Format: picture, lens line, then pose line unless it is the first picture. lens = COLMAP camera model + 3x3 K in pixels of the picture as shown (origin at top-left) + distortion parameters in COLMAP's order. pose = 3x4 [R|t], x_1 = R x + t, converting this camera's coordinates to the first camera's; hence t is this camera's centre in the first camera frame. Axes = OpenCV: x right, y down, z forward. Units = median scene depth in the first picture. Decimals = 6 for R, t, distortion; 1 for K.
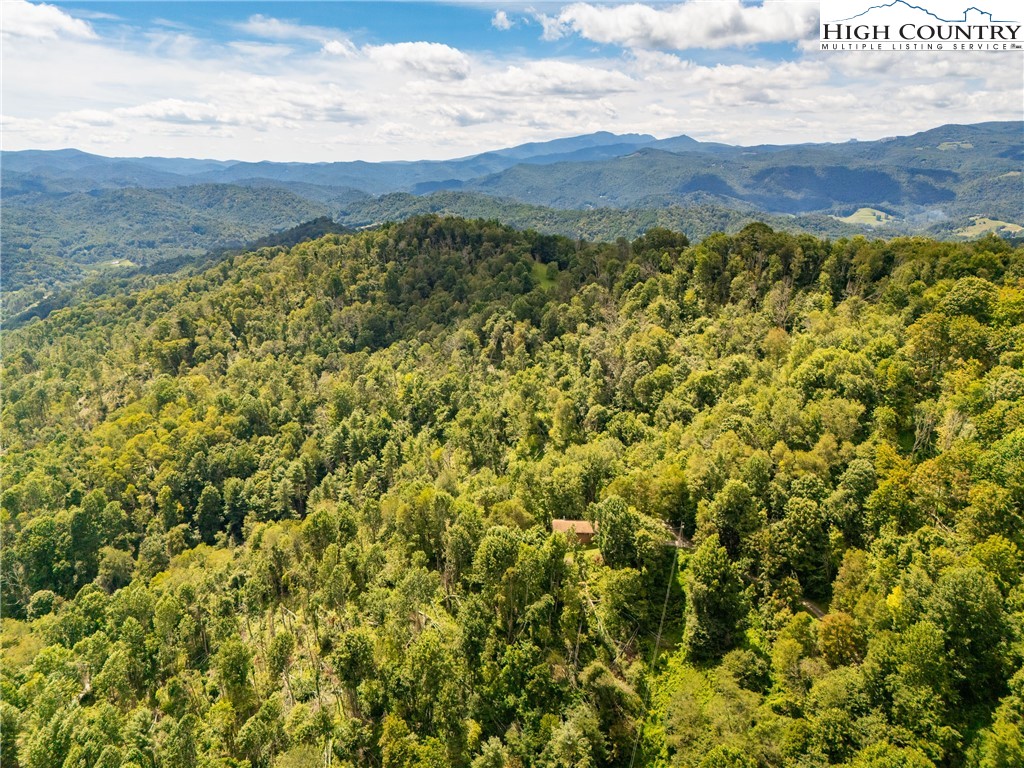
lens RADIAL K [[763.9, 0, 512.0], [0, 763.9, 384.0], [0, 0, 1]] dist [0.074828, -0.082341]
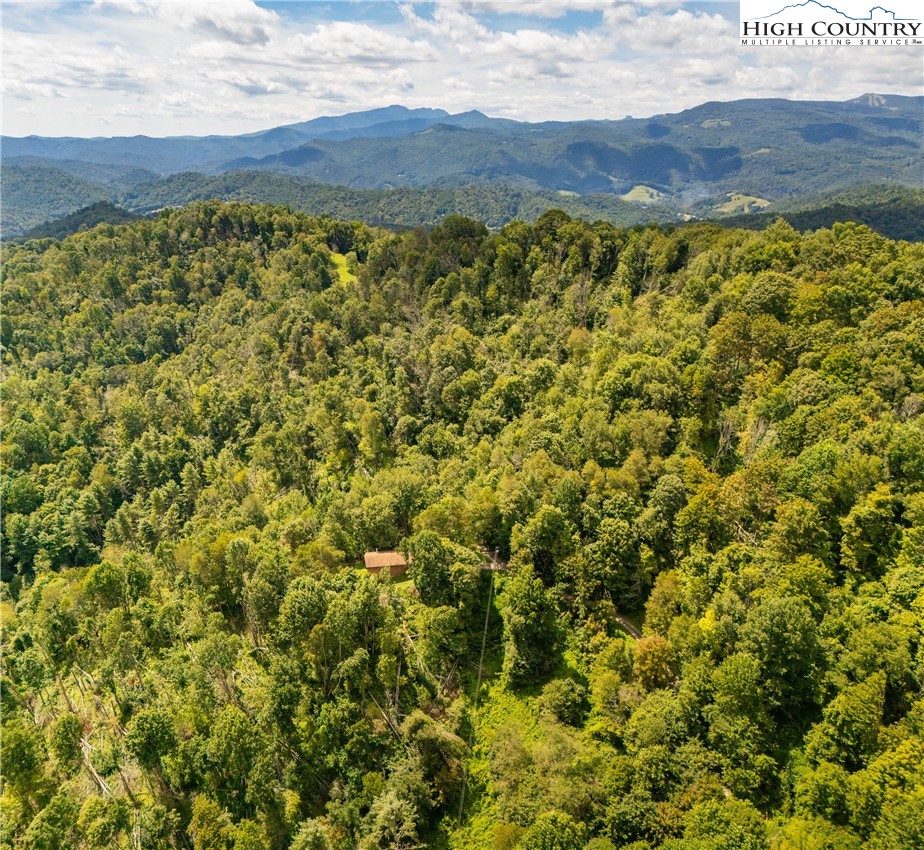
lens RADIAL K [[689.8, 0, 465.3], [0, 689.8, 505.8], [0, 0, 1]] dist [0.071550, -0.079412]
pose [[0.980698, -0.090638, 0.173254, 0.031939], [0.053811, 0.976965, 0.206504, -0.049882], [-0.187980, -0.193195, 0.962985, 0.157390]]
